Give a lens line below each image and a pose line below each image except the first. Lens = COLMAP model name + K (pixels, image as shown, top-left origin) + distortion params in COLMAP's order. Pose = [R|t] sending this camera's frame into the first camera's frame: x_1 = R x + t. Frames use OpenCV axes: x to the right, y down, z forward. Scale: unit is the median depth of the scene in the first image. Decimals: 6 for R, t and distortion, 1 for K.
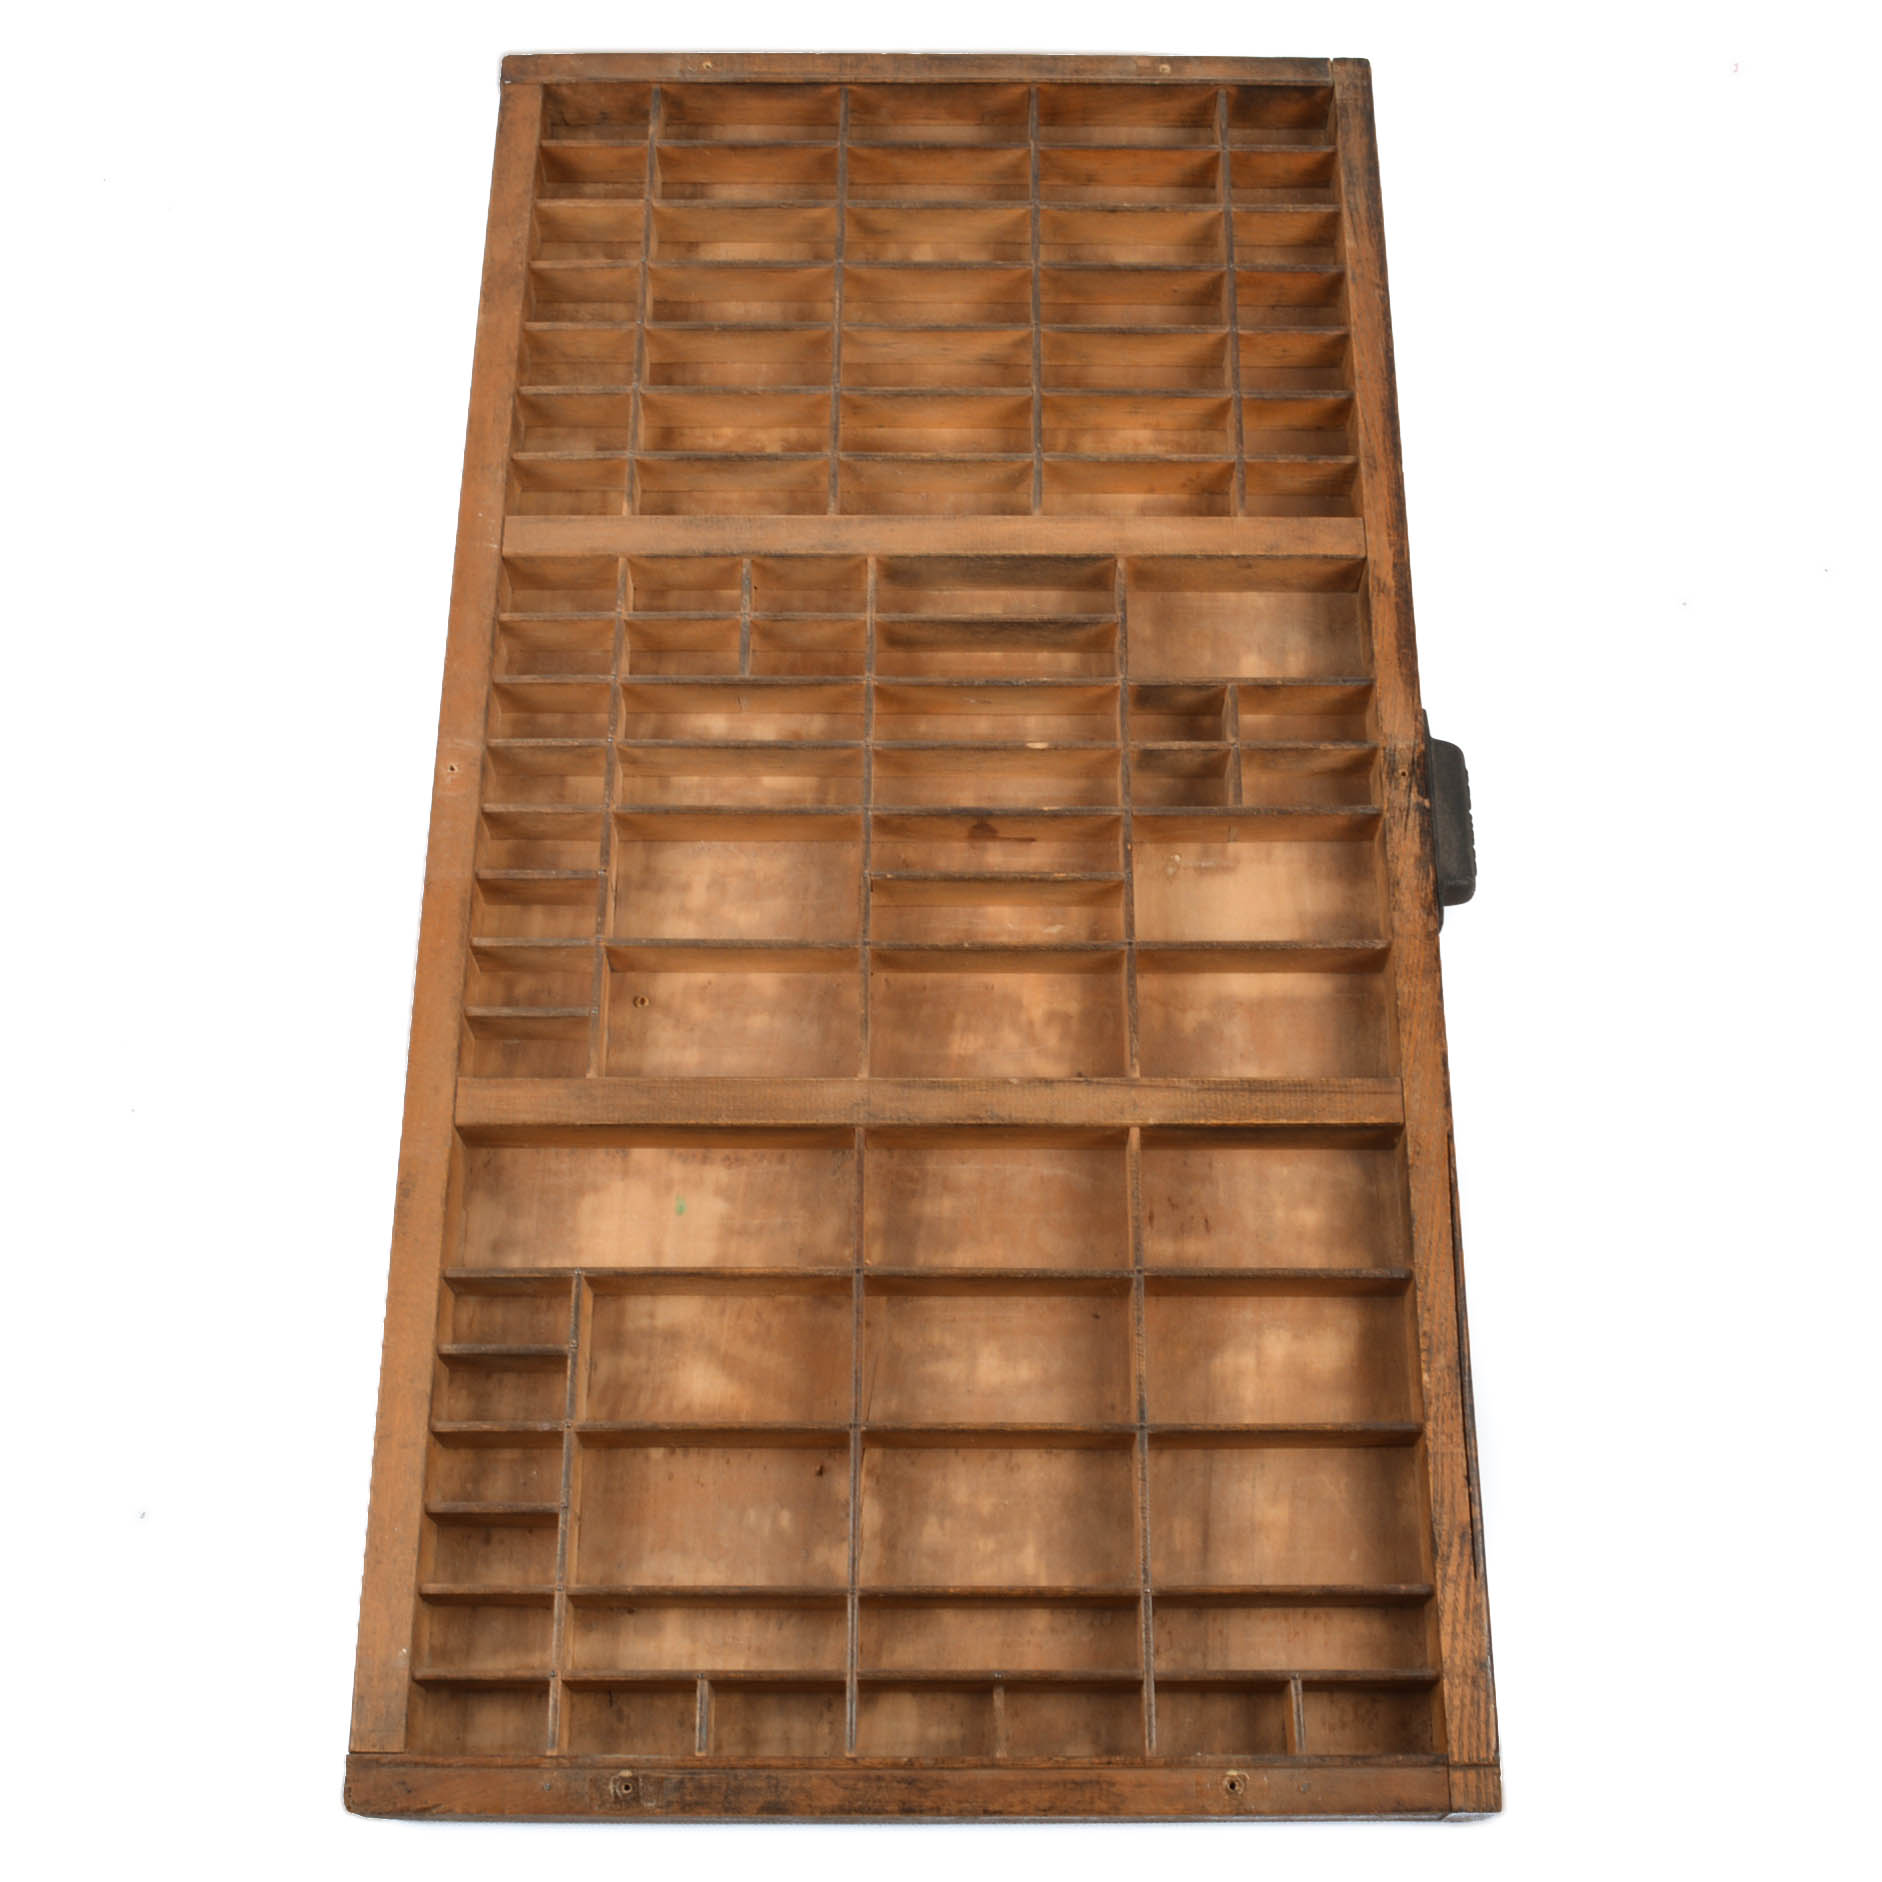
lens RADIAL K [[2694.1, 0, 941.0], [0, 2694.1, 941.0], [0, 0, 1]] dist [-0.014625, 0.003330]
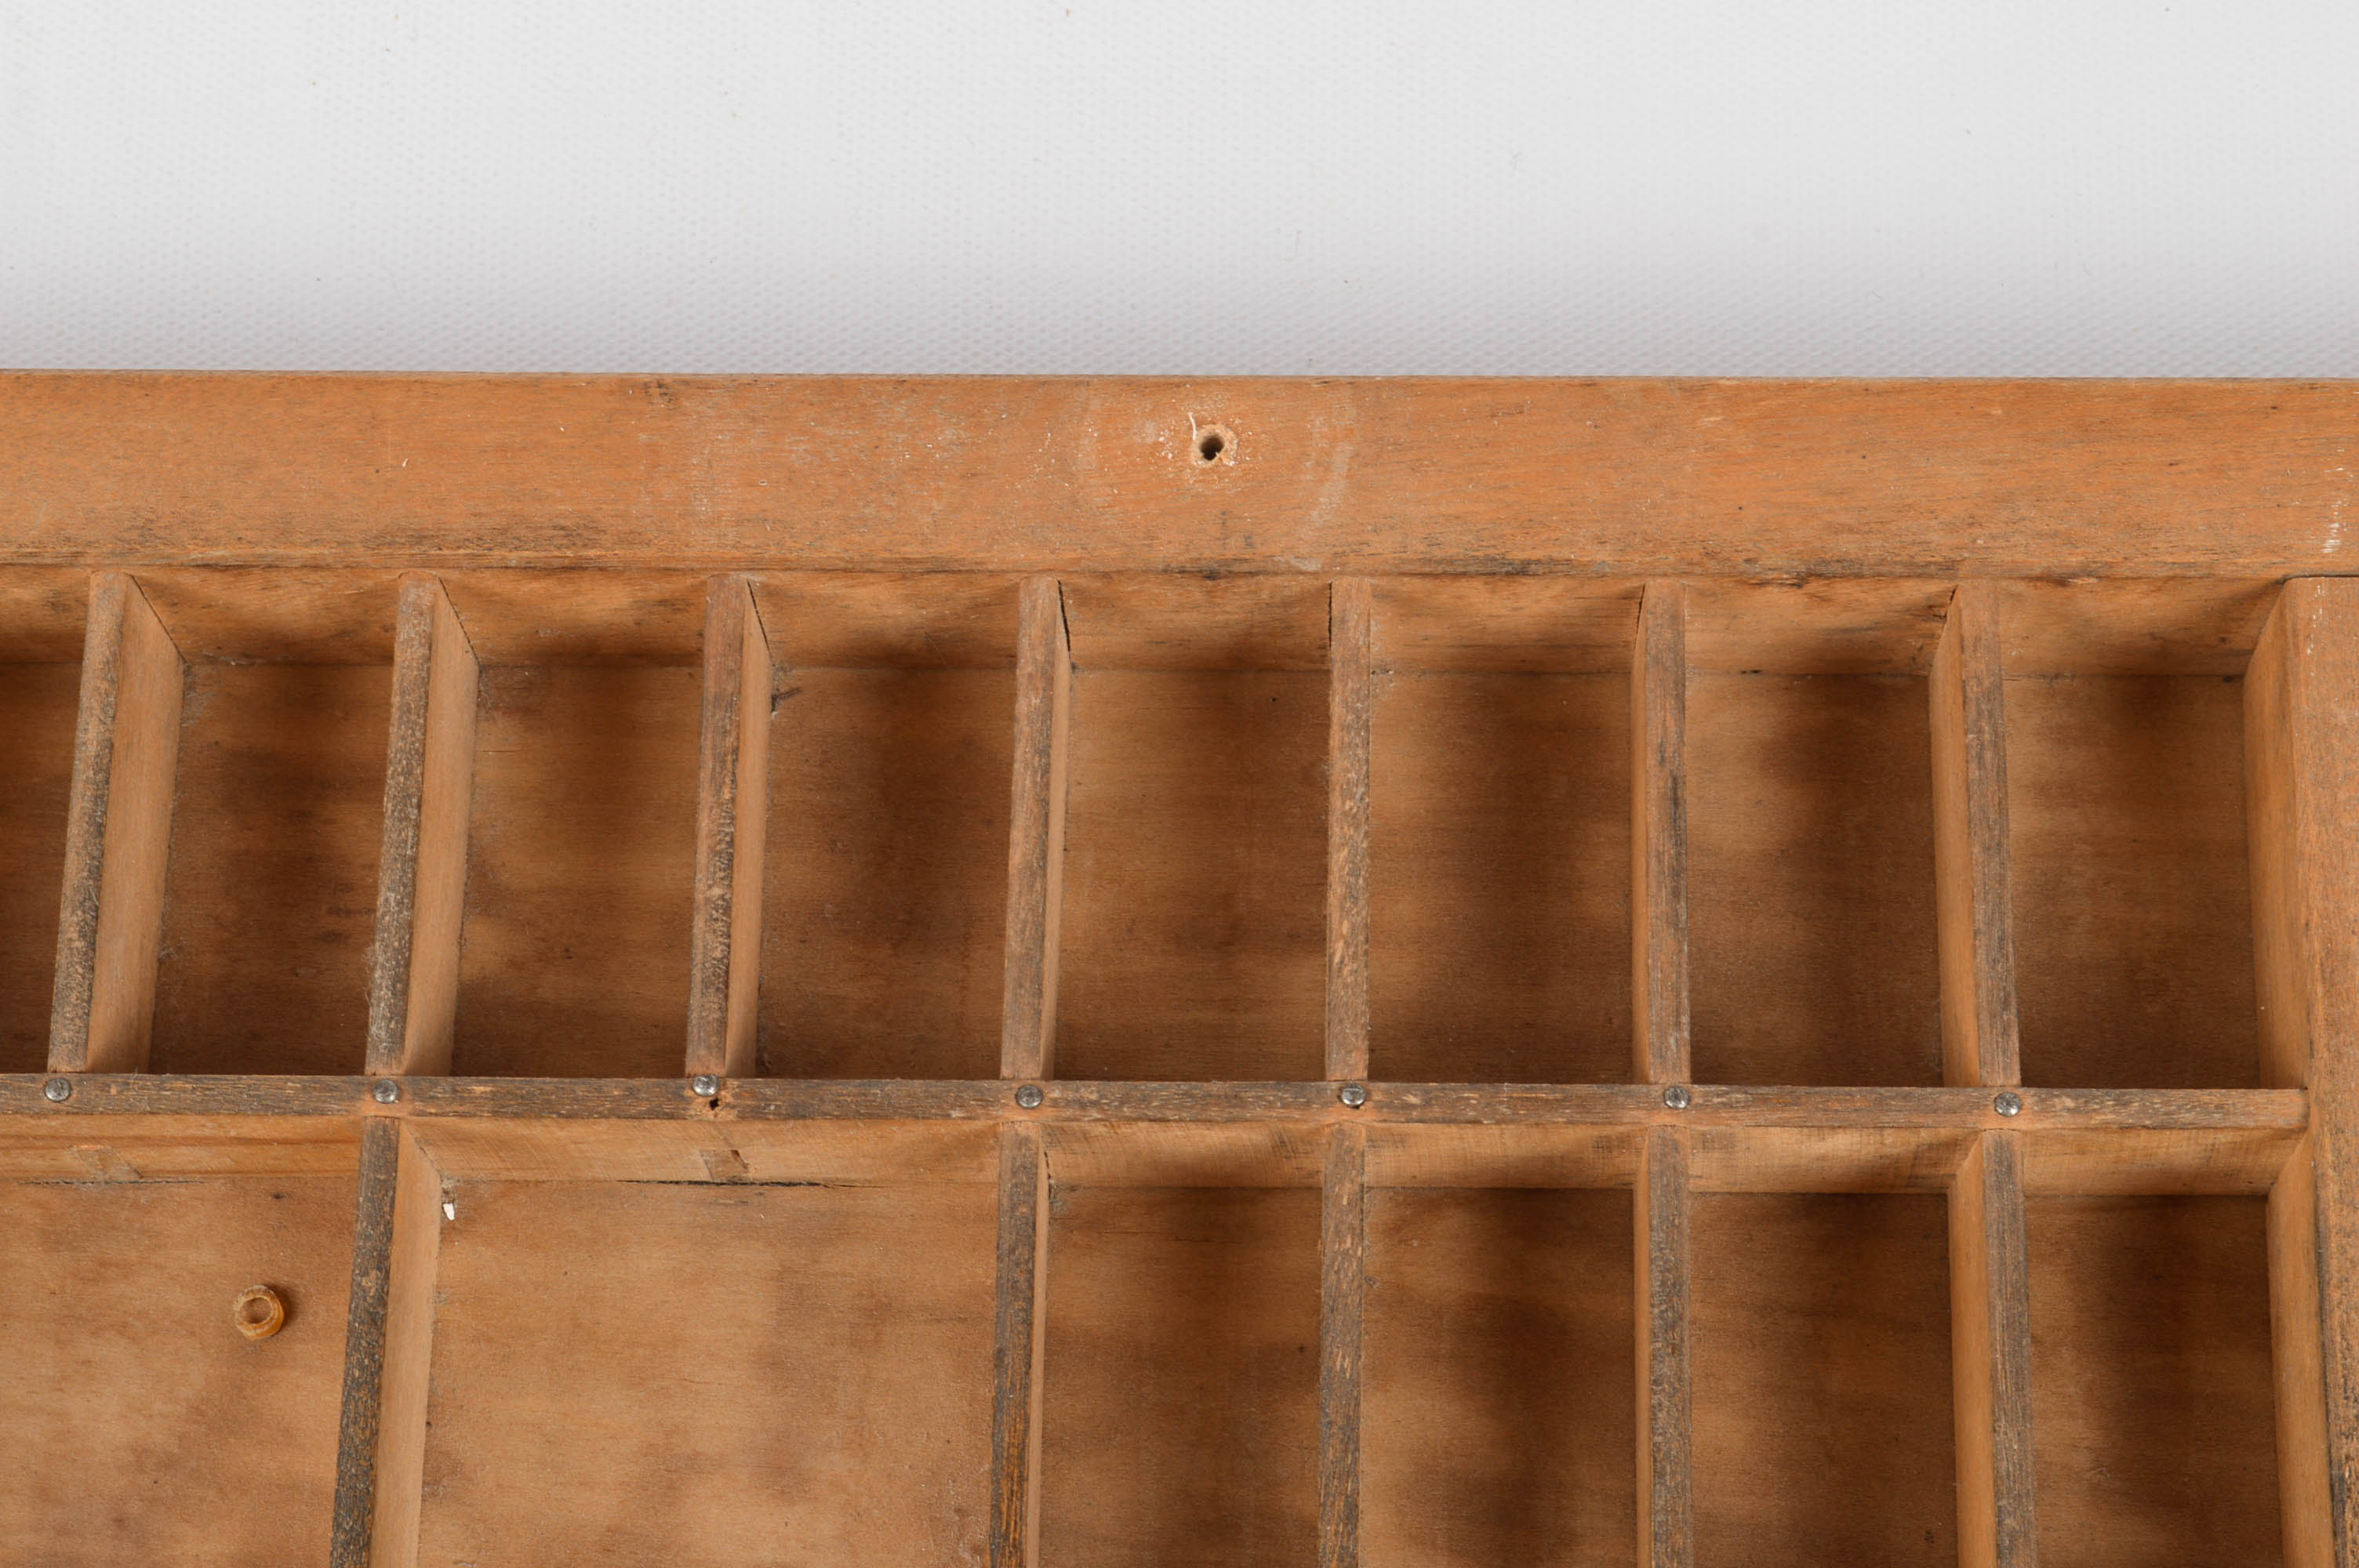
lens RADIAL K [[5291.0, 0, 1179.5], [0, 5291.0, 784.0], [0, 0, 1]] dist [0.035980, -0.179433]
pose [[-0.013571, 0.950132, -0.311553, -0.009990], [-0.895693, 0.126949, 0.426168, -0.259876], [0.444467, 0.284839, 0.849303, 0.625840]]
